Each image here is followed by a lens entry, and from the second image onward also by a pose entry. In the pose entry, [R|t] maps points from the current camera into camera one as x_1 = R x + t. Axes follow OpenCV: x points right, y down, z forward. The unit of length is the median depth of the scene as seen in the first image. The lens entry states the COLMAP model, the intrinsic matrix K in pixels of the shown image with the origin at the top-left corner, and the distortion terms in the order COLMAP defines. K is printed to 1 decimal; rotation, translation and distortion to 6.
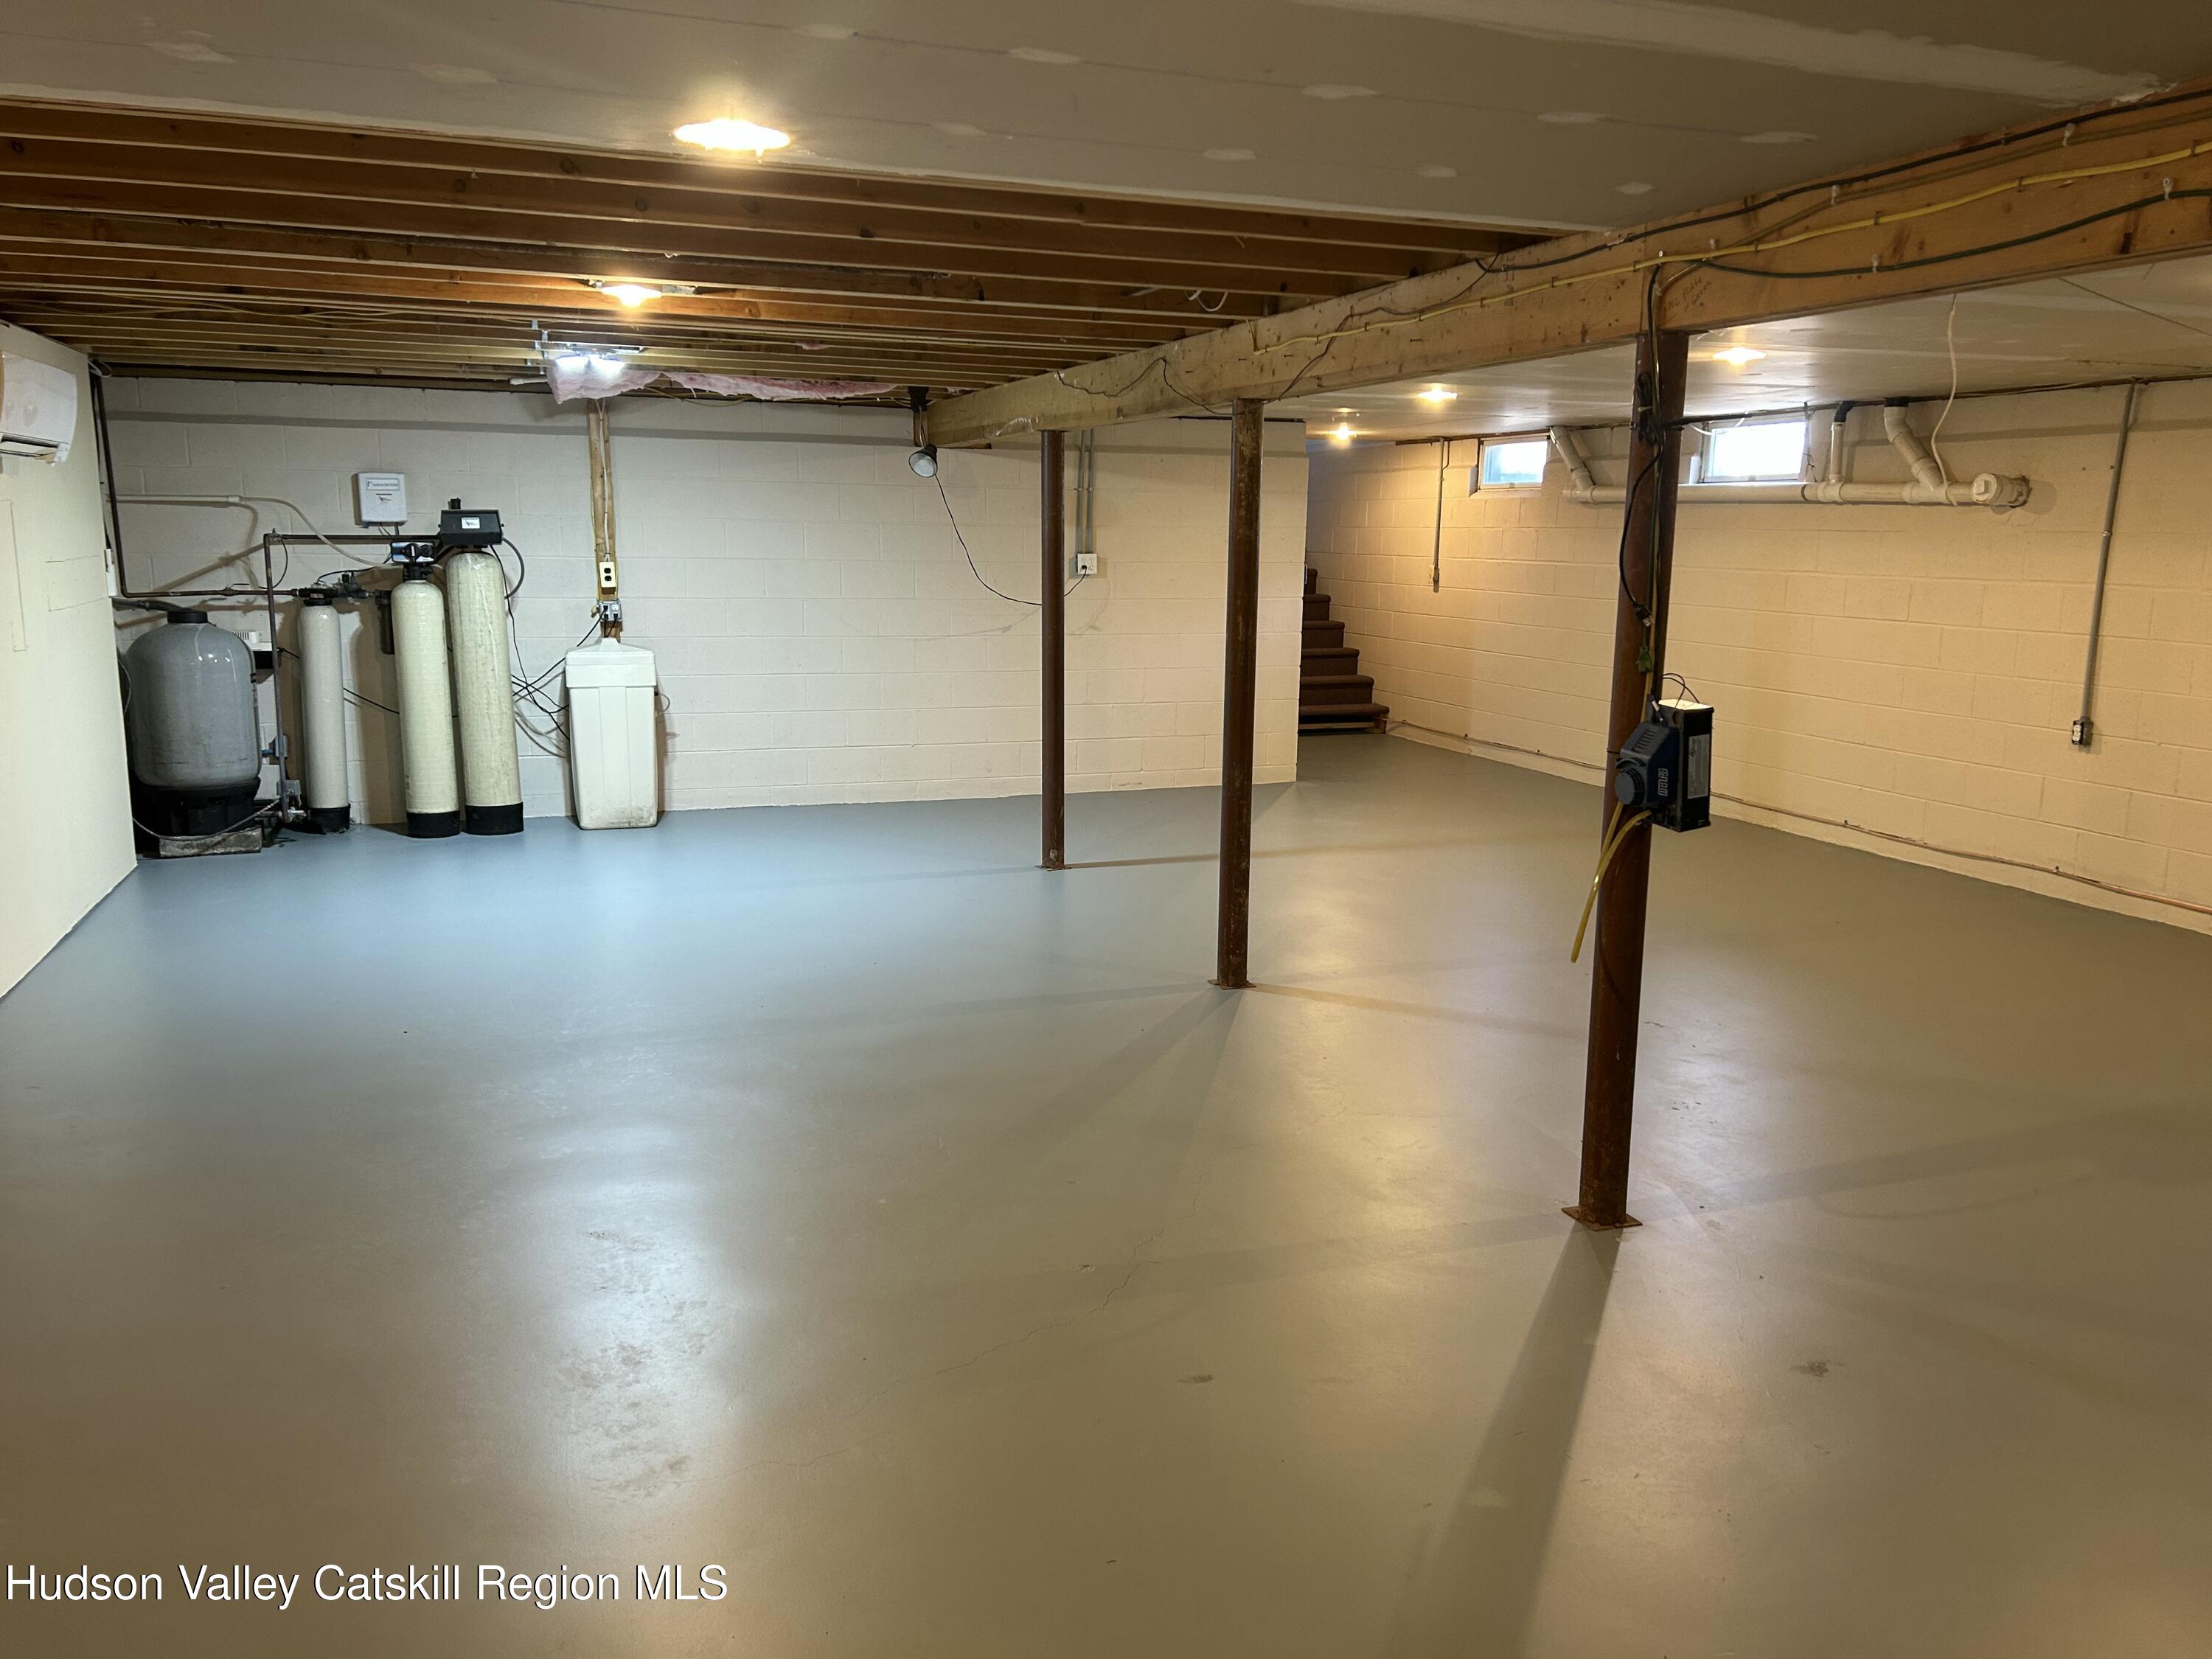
lens RADIAL K [[1644.1, 0, 1100.2], [0, 1644.1, 834.3], [0, 0, 1]] dist [0.050677, -0.061337]
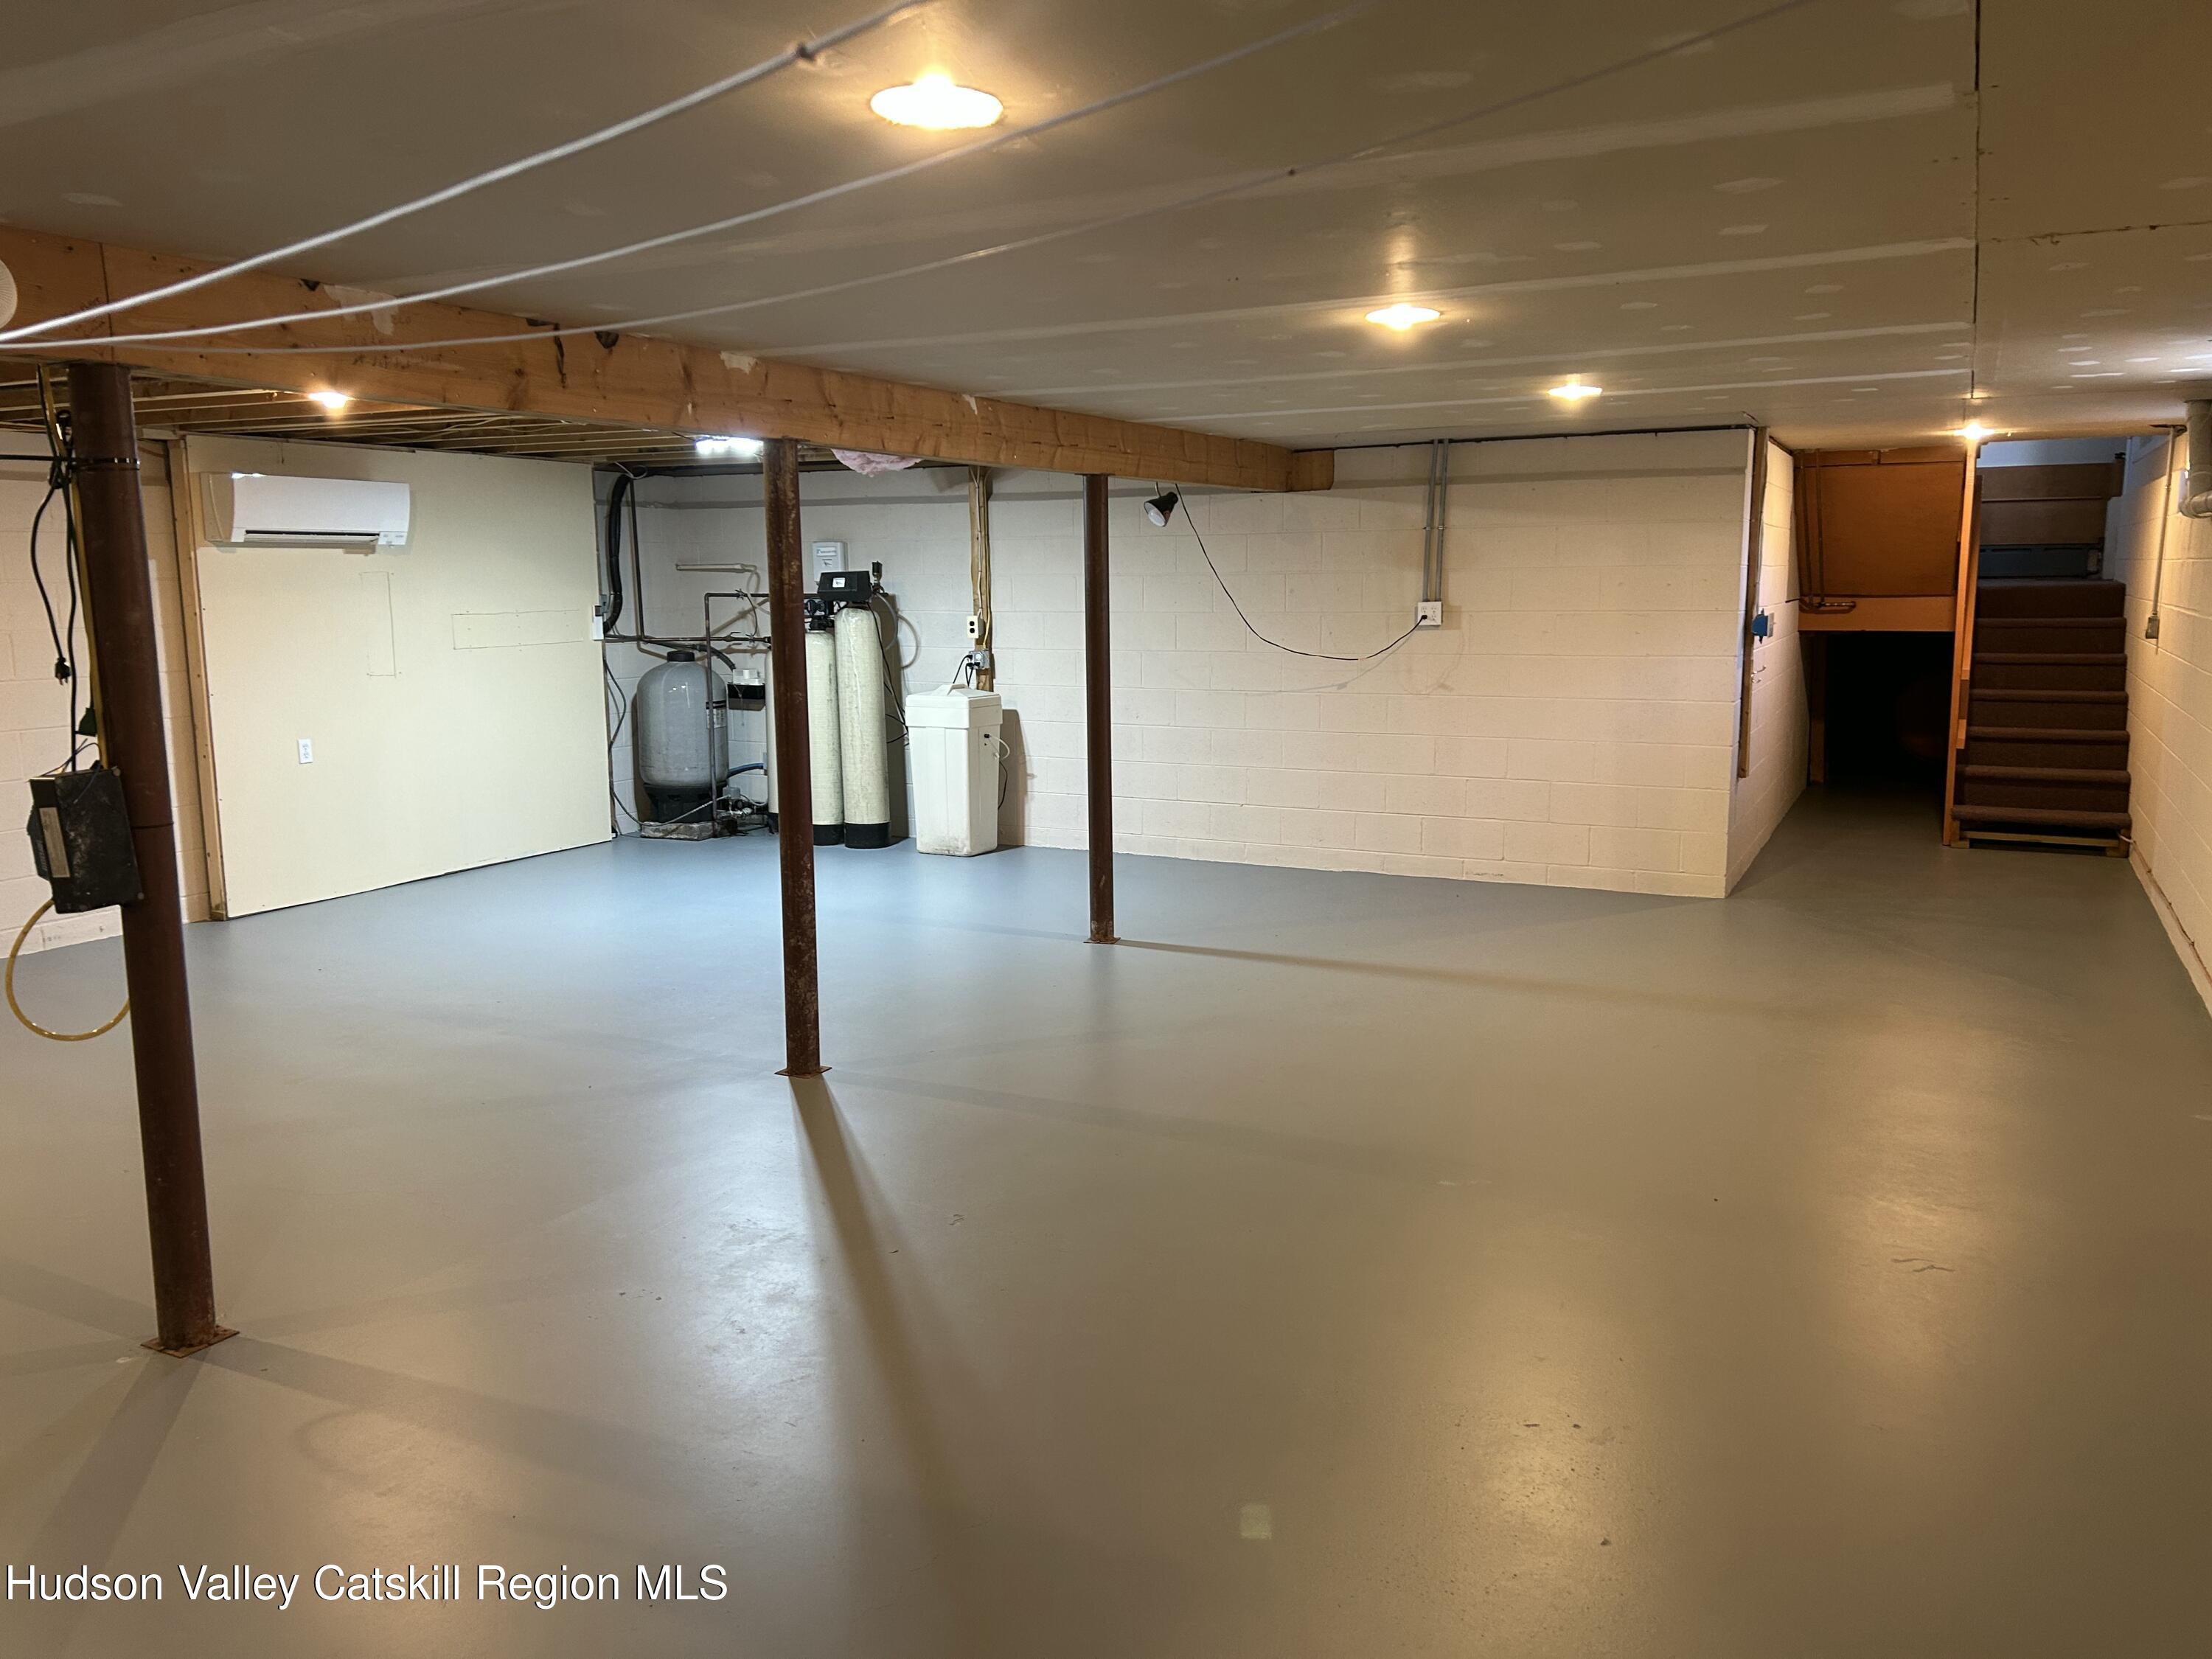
lens RADIAL K [[1644.1, 0, 1109.5], [0, 1644.1, 837.5], [0, 0, 1]] dist [0.050677, -0.061337]
pose [[0.680823, 0.098307, -0.725820, 0.608324], [-0.117121, 0.992813, 0.024609, -0.057994], [0.723023, 0.068254, 0.687444, 0.339453]]
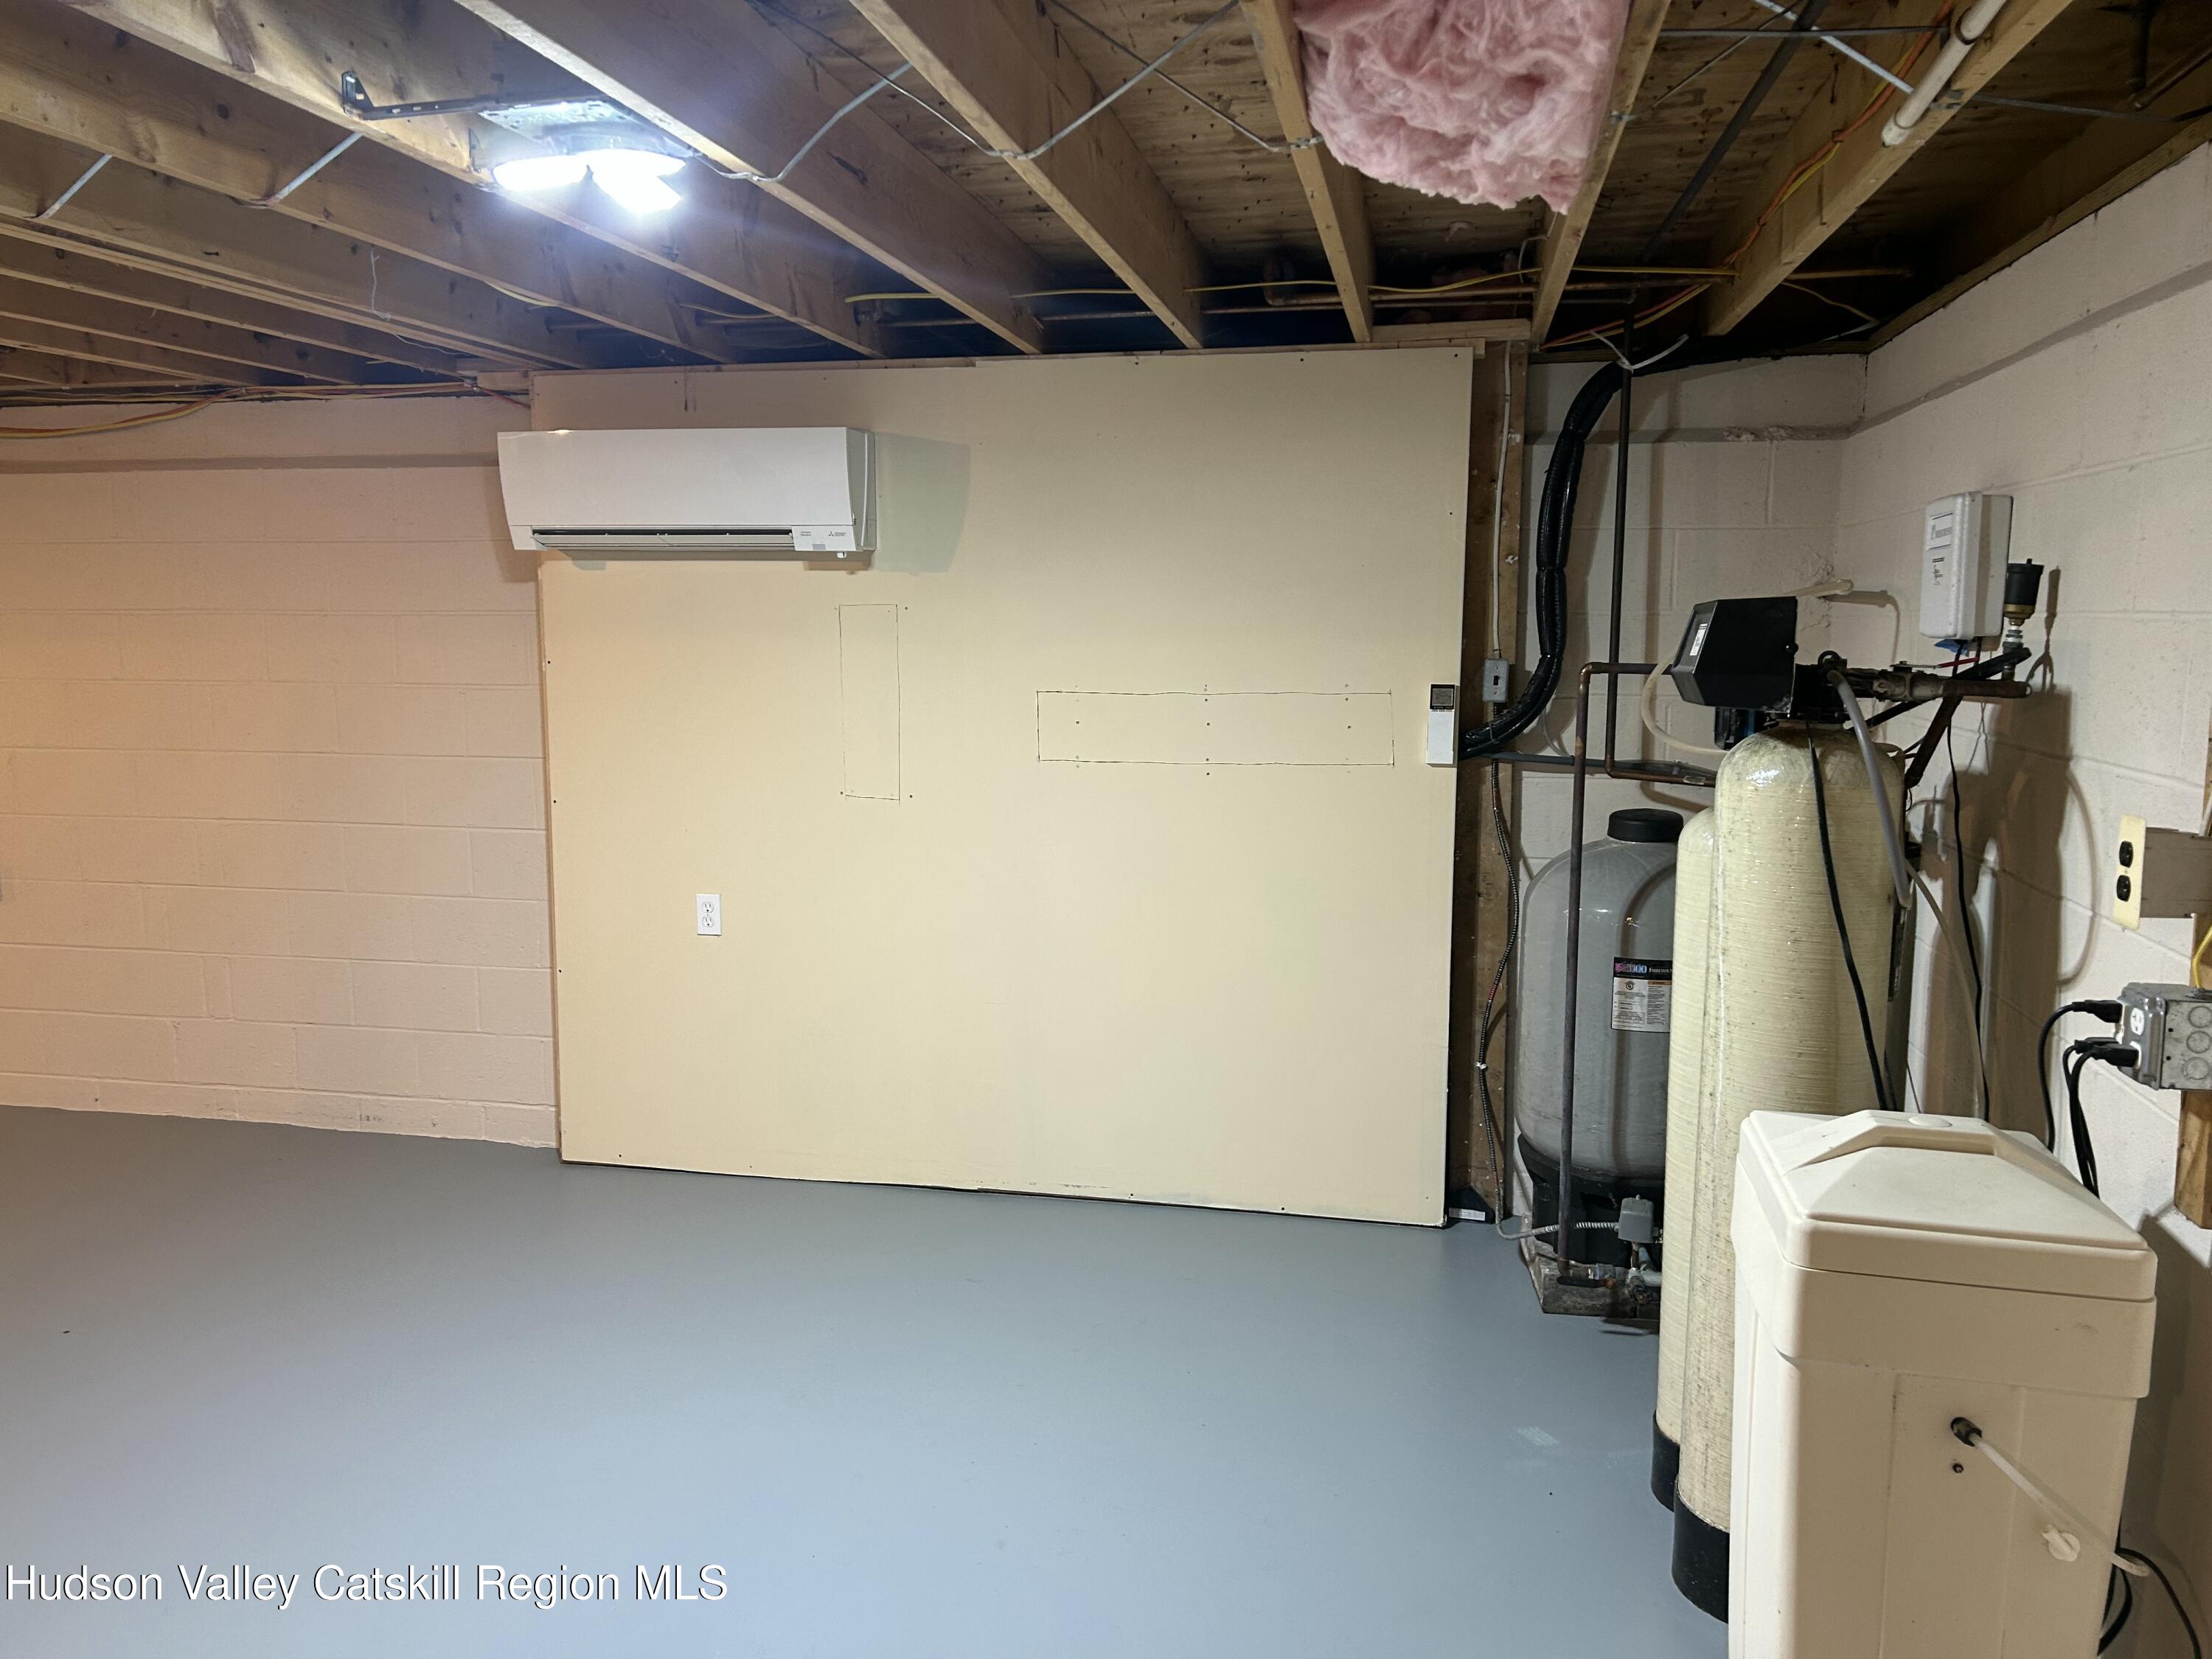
lens RADIAL K [[1644.1, 0, 1099.5], [0, 1644.1, 824.1], [0, 0, 1]] dist [0.050677, -0.061337]
pose [[-0.537703, 0.089784, -0.838340, -0.078439], [-0.164837, 0.963932, 0.208959, -0.205525], [0.826864, 0.250547, -0.503510, 1.094094]]
